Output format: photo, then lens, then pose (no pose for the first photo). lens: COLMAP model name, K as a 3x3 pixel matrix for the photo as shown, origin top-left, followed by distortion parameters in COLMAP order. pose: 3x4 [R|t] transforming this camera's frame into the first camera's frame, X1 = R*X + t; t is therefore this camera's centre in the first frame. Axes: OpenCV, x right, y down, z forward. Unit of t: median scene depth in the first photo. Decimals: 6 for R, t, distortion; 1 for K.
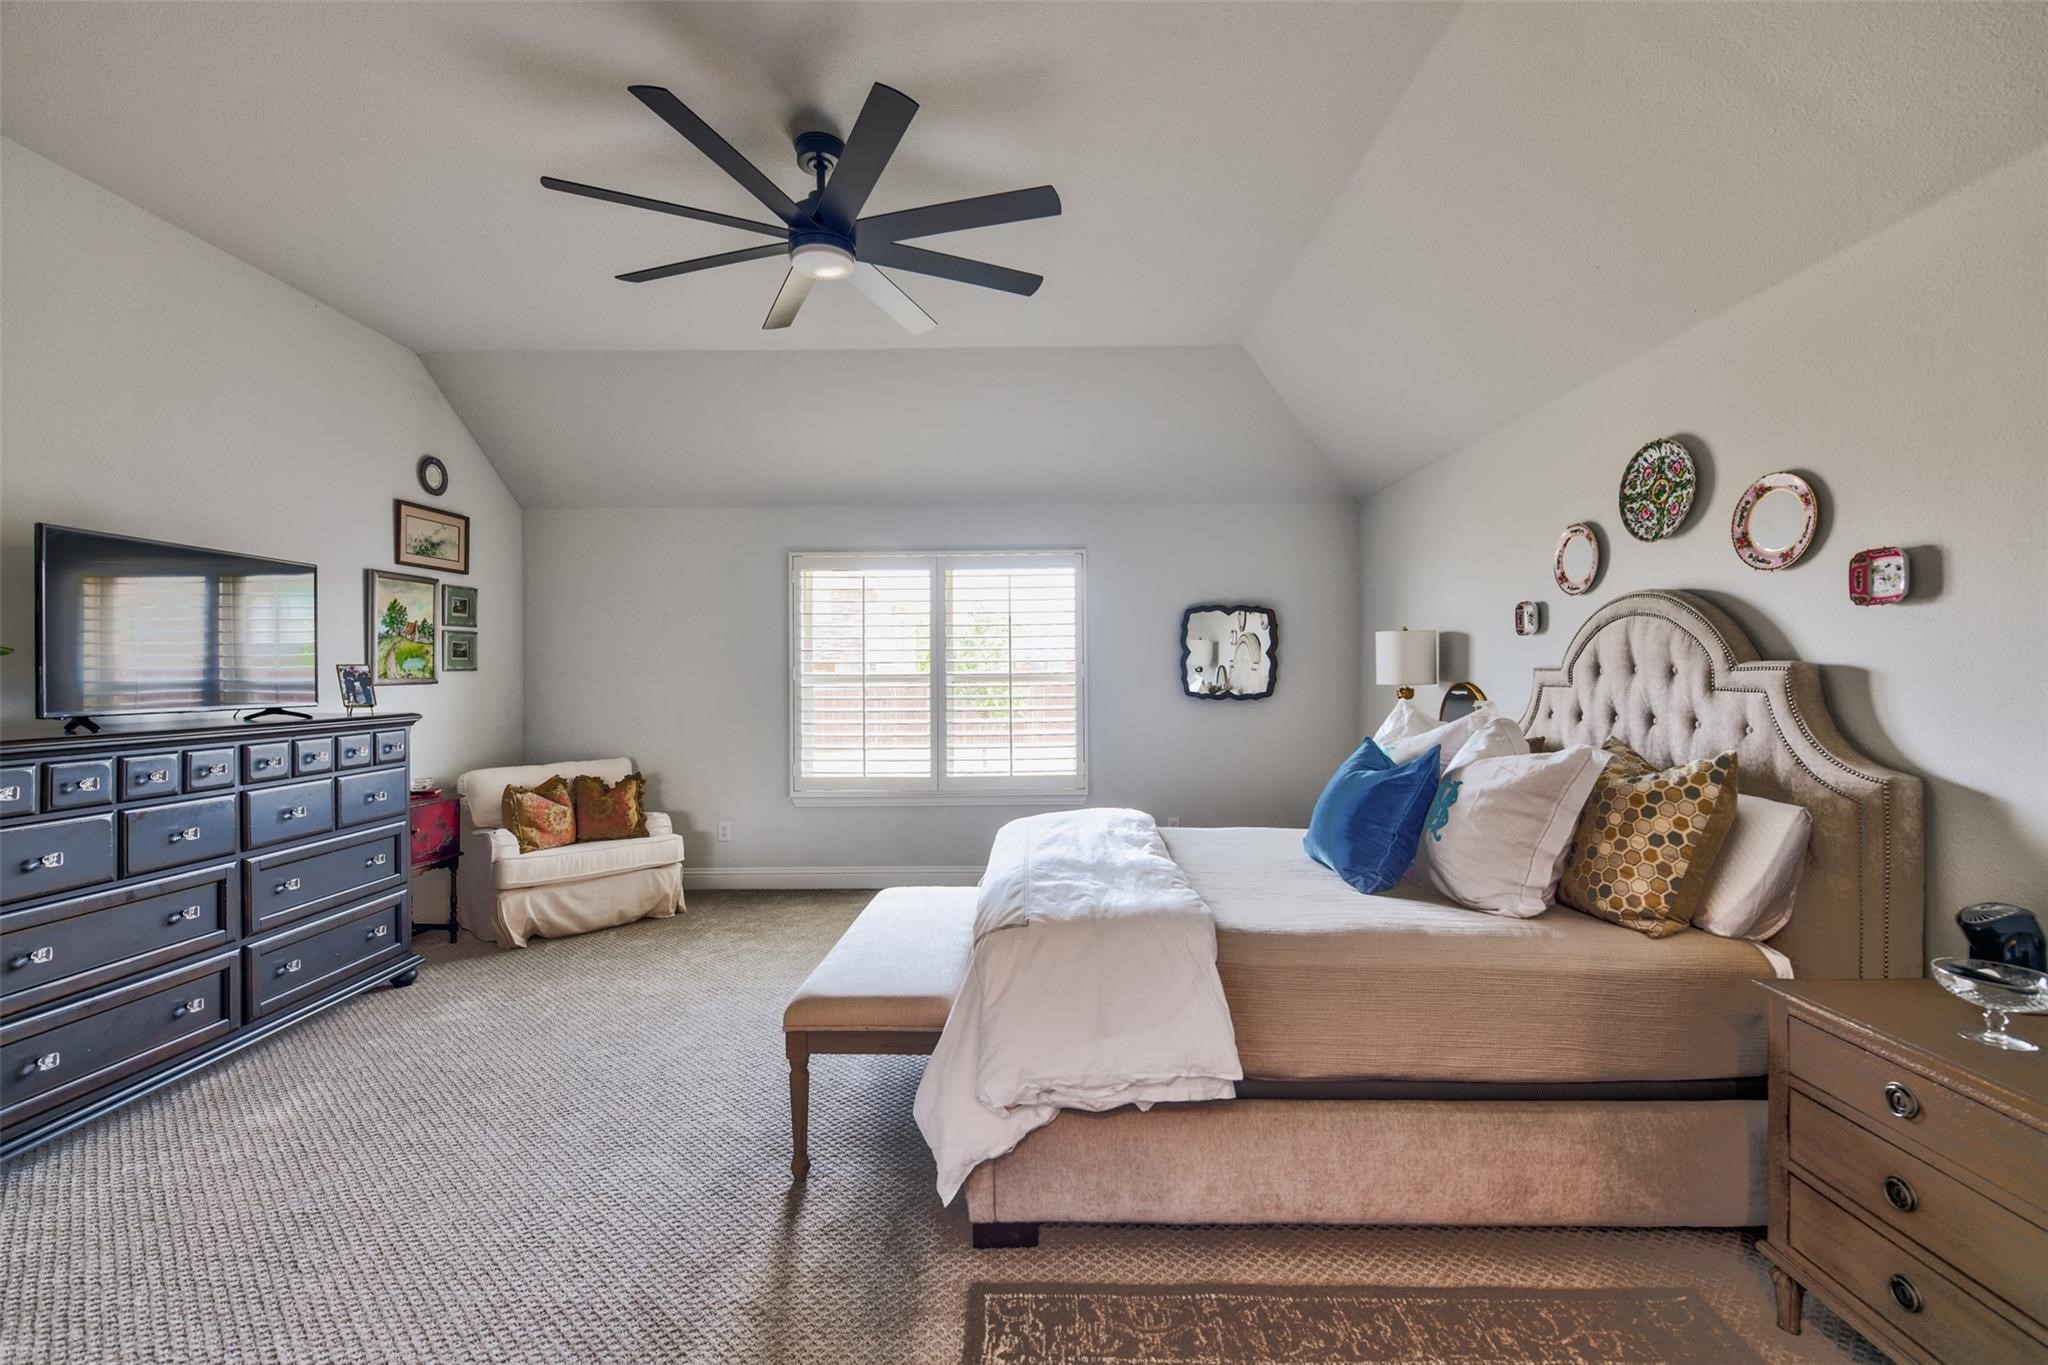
lens RADIAL K [[855.9, 0, 1034.9], [0, 855.9, 679.3], [0, 0, 1]] dist [-0.007627, 0.000499]
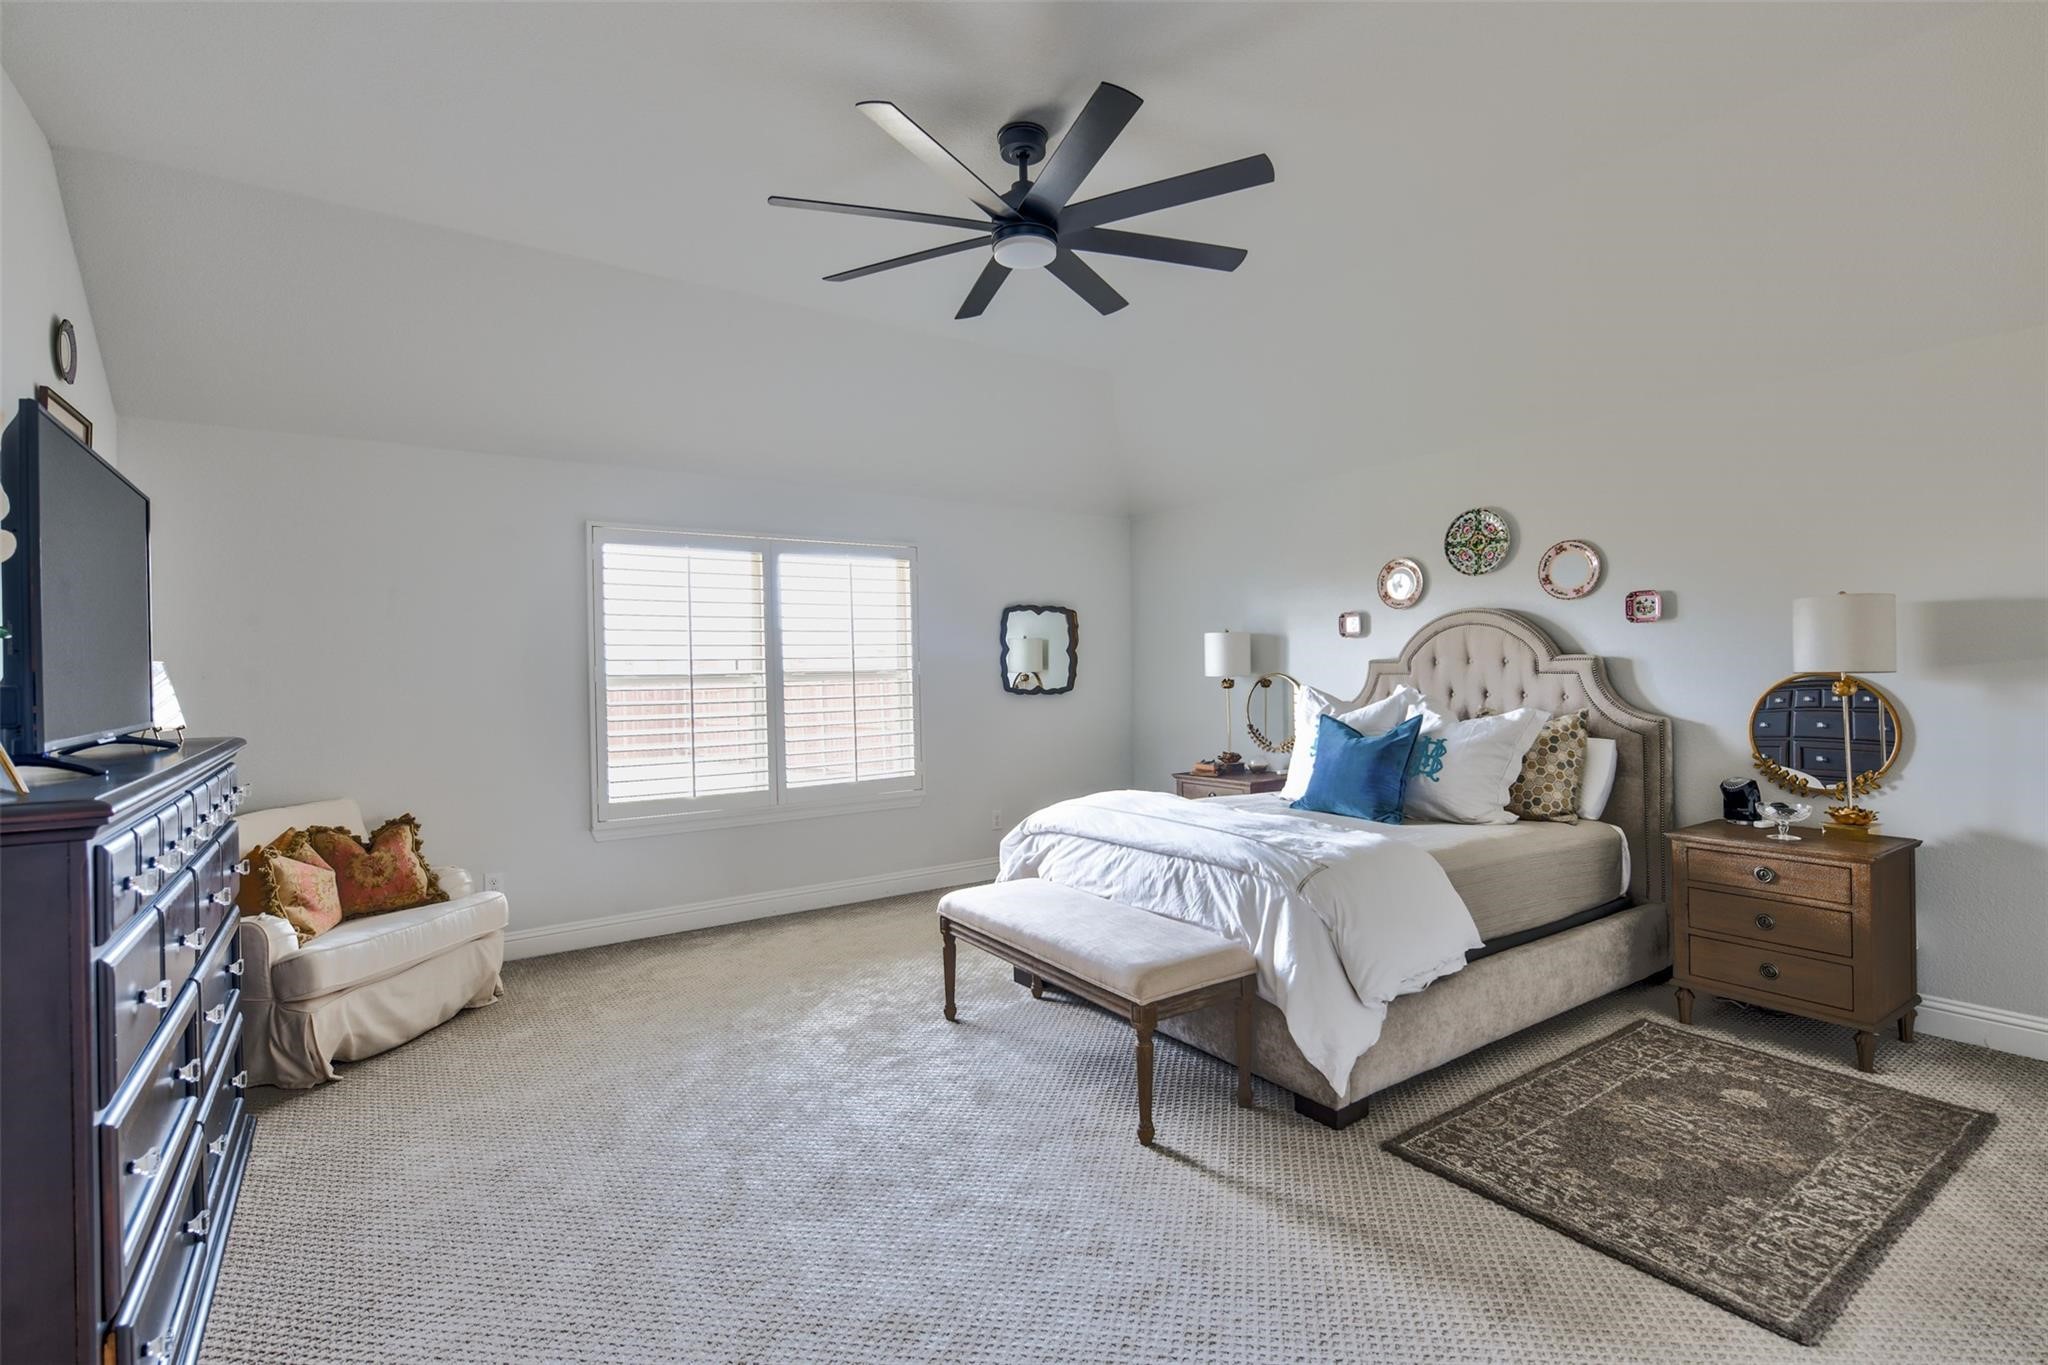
lens RADIAL K [[938.4, 0, 1039.8], [0, 938.4, 675.9], [0, 0, 1]] dist [0.001418, -0.001209]
pose [[0.814069, -0.011562, 0.580652, -0.901914], [0.015512, 0.999878, -0.001838, 0.006090], [-0.580560, 0.010503, 0.814149, 0.106675]]
